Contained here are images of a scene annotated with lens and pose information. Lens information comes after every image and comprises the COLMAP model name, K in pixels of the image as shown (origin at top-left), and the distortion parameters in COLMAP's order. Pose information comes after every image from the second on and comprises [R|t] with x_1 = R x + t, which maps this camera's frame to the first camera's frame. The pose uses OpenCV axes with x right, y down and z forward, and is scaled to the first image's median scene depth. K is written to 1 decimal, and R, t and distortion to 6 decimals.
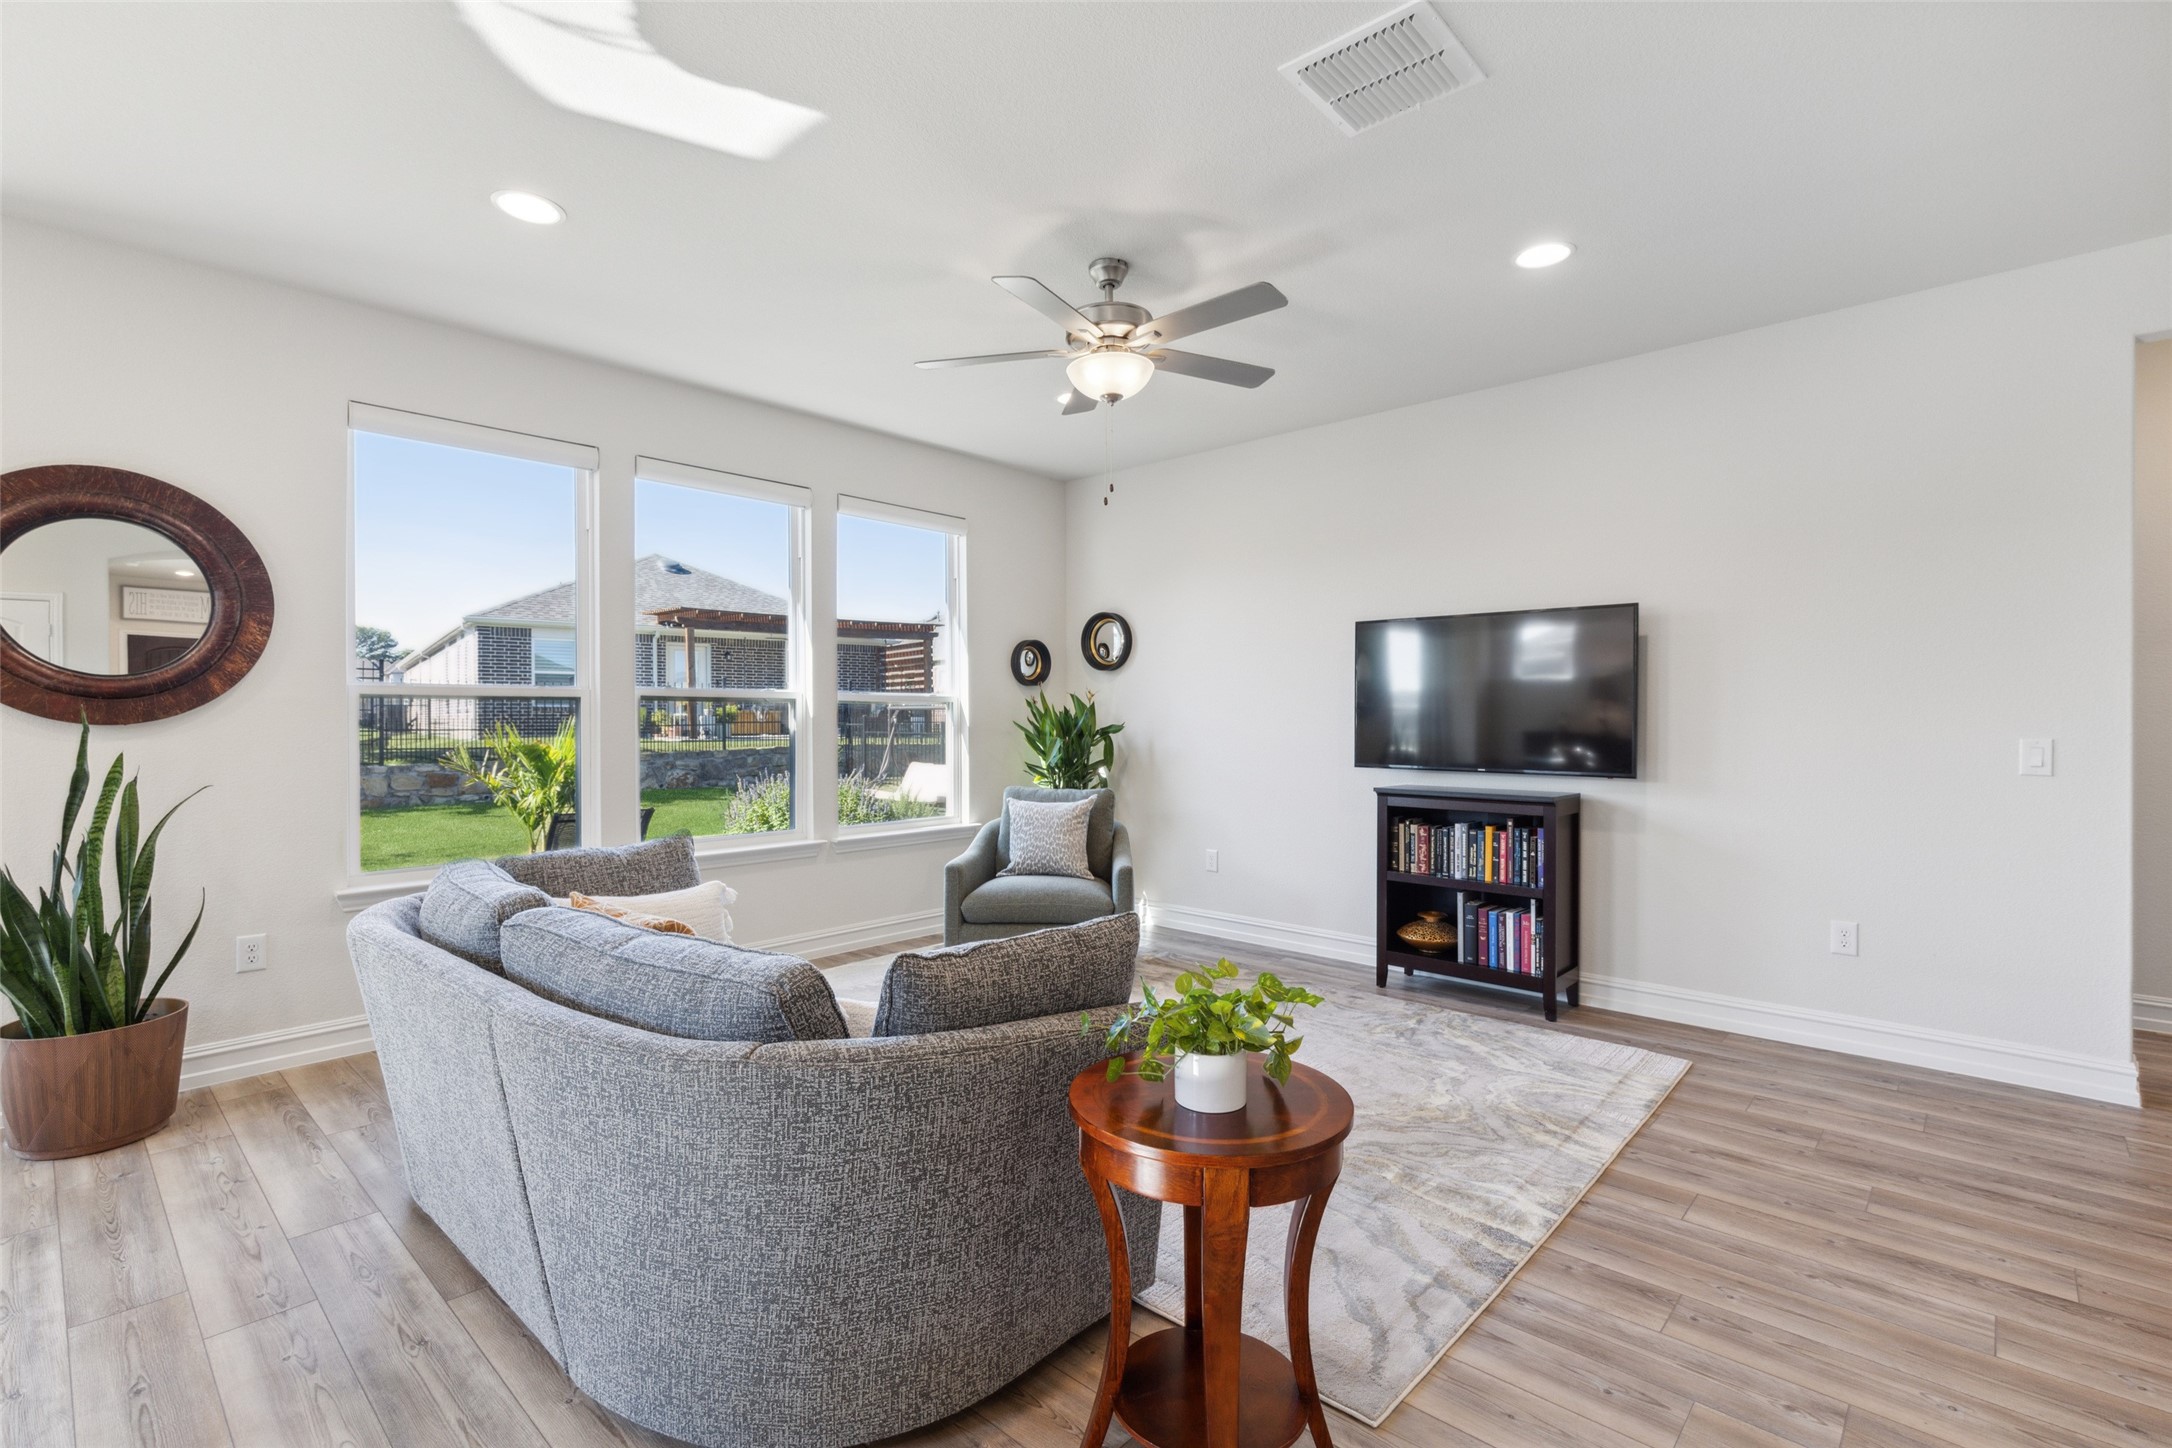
lens RADIAL K [[987.0, 0, 1102.6], [0, 987.0, 722.1], [0, 0, 1]] dist [-0.001224, 0.000044]
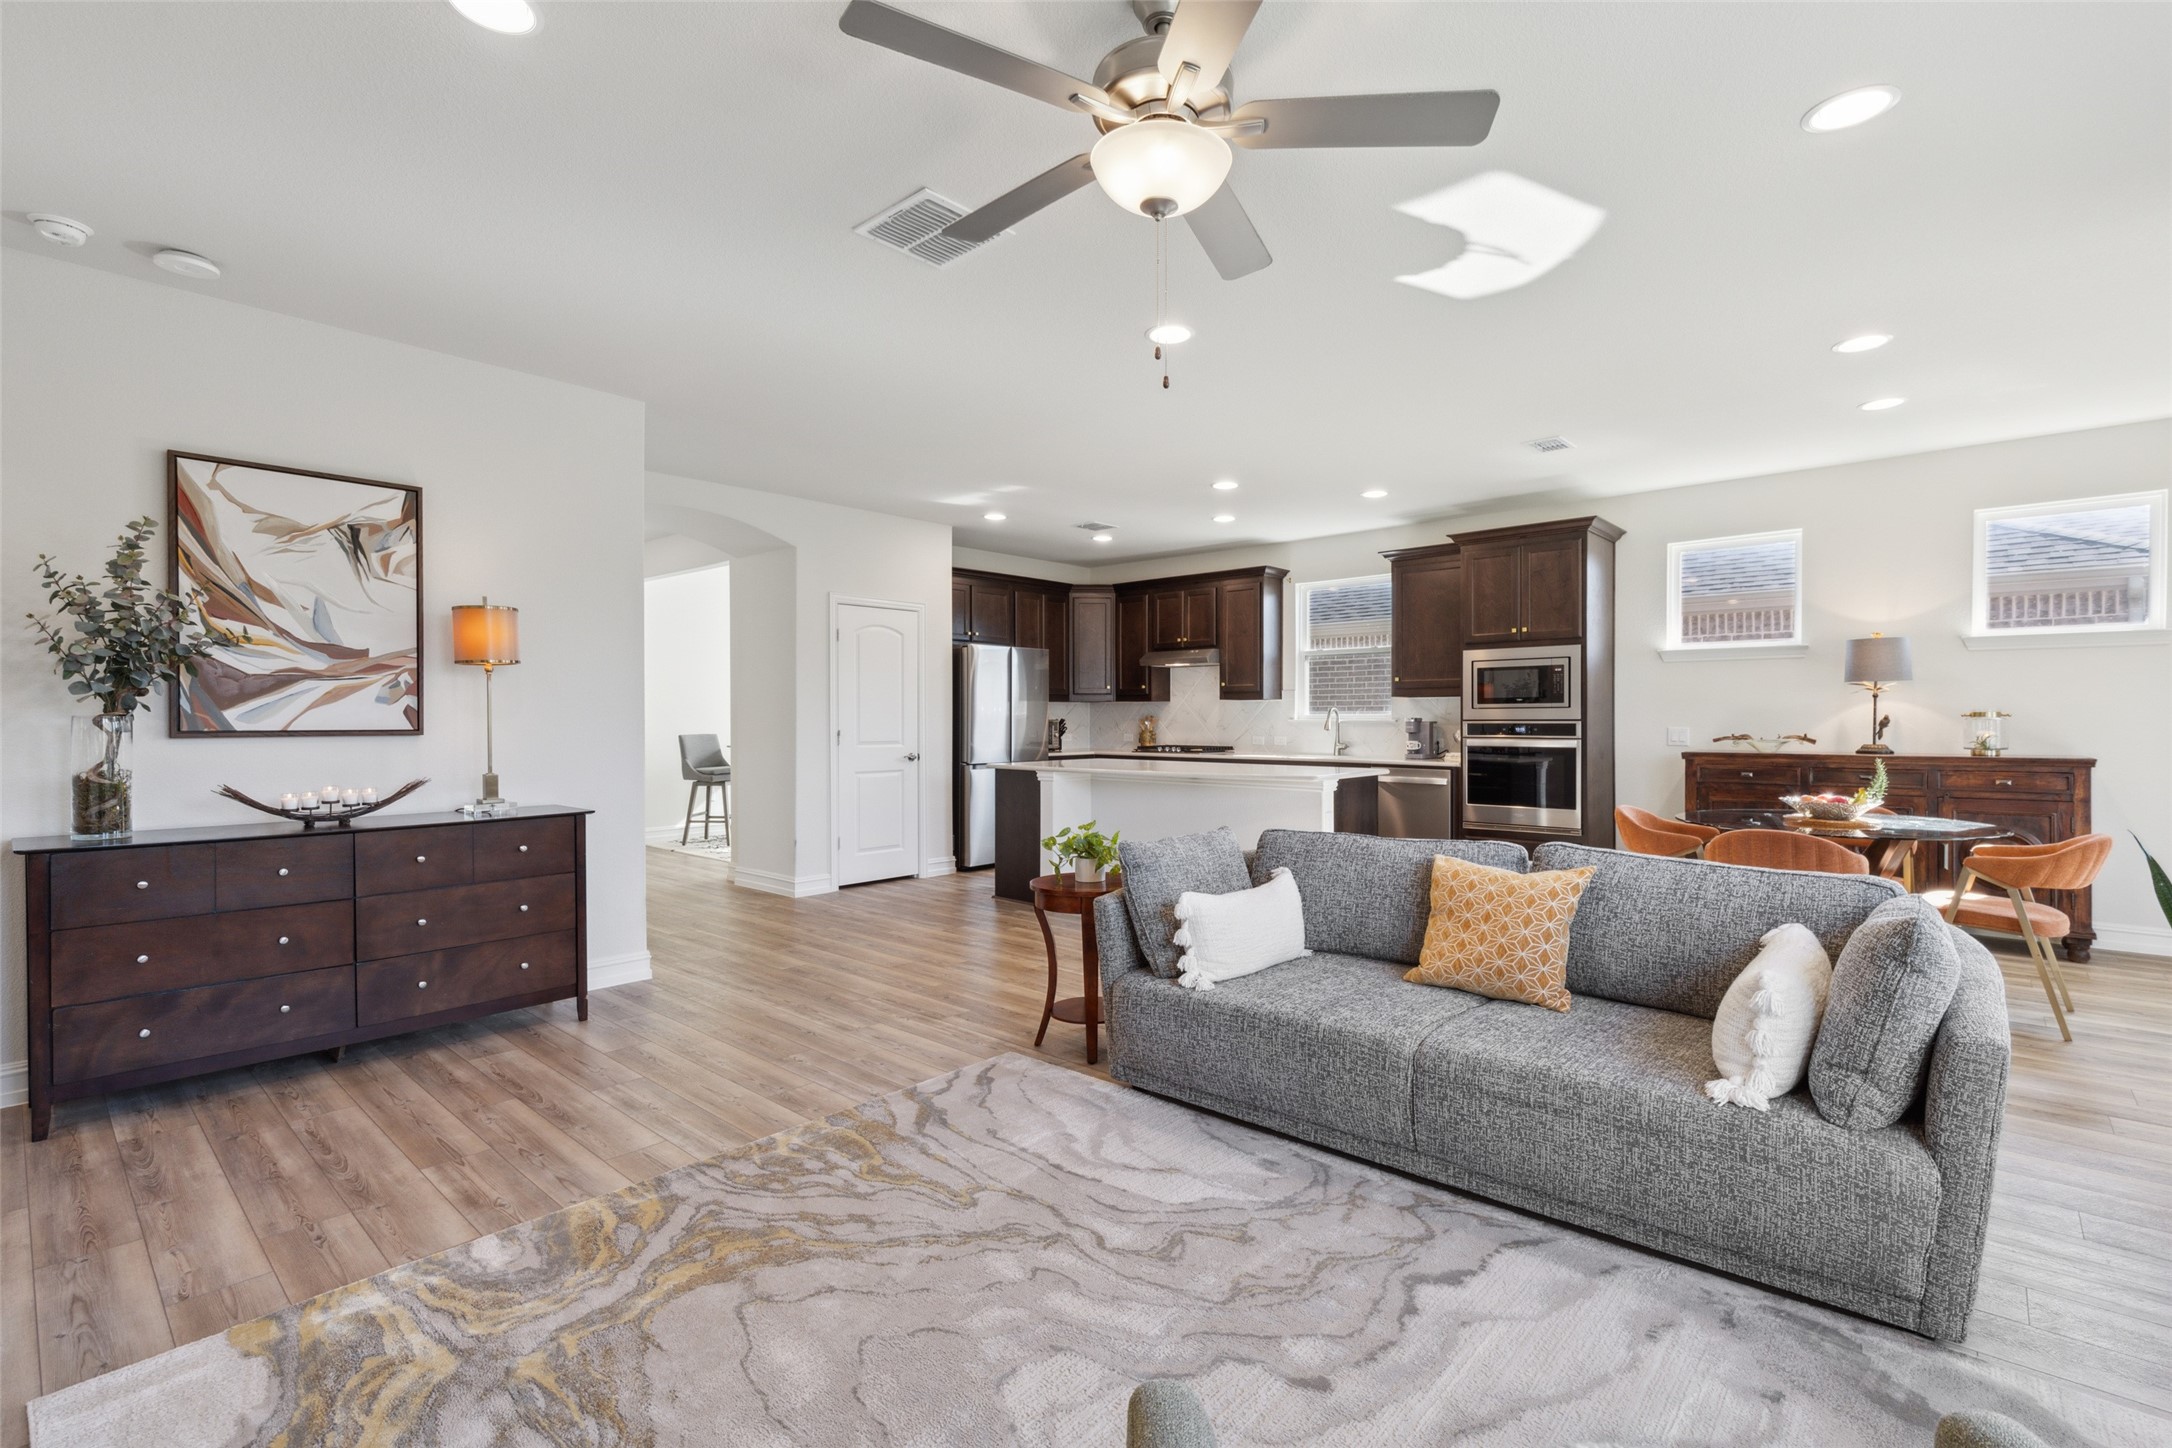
lens RADIAL K [[987.0, 0, 1102.6], [0, 987.0, 722.1], [0, 0, 1]] dist [-0.001224, 0.000044]
pose [[-0.999928, 0.000368, -0.011988, 0.052952], [0.000278, 0.999972, 0.007461, -0.009121], [0.011990, 0.007457, -0.999900, 1.628821]]
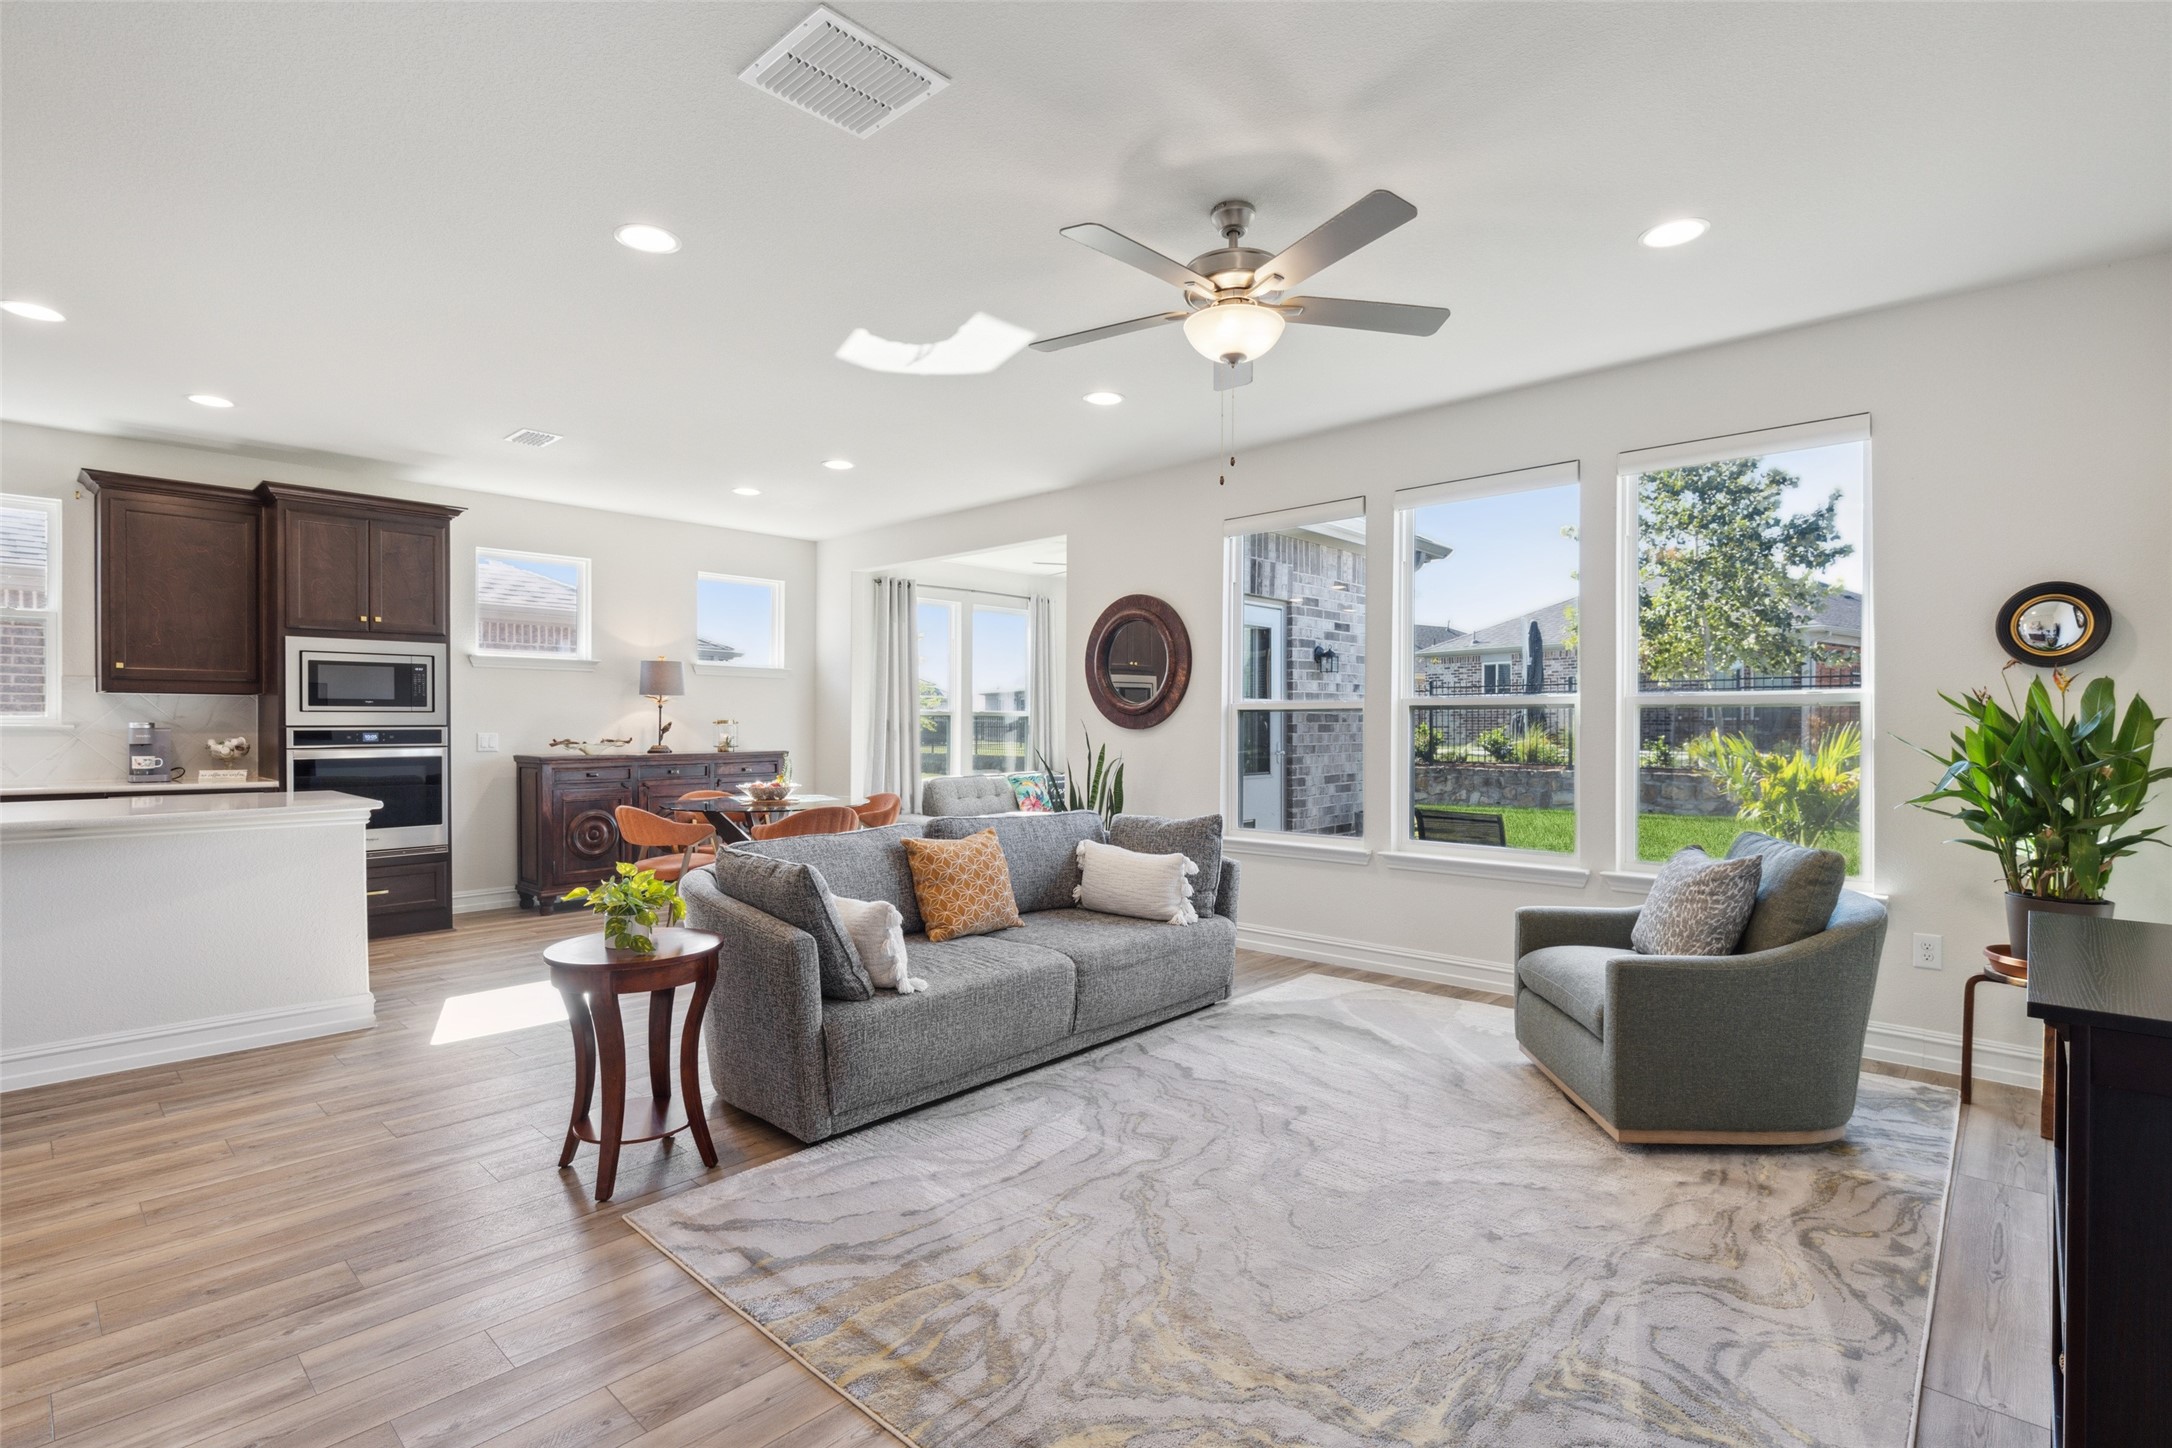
lens RADIAL K [[1031.1, 0, 1086.0], [0, 1031.1, 724.0], [0, 0, 1]] dist [-0.002242, -0.000085]
pose [[-0.003209, -0.002650, -0.999991, 0.923840], [-0.004484, 0.999986, -0.002636, -0.002492], [0.999985, 0.004476, -0.003221, 0.874341]]
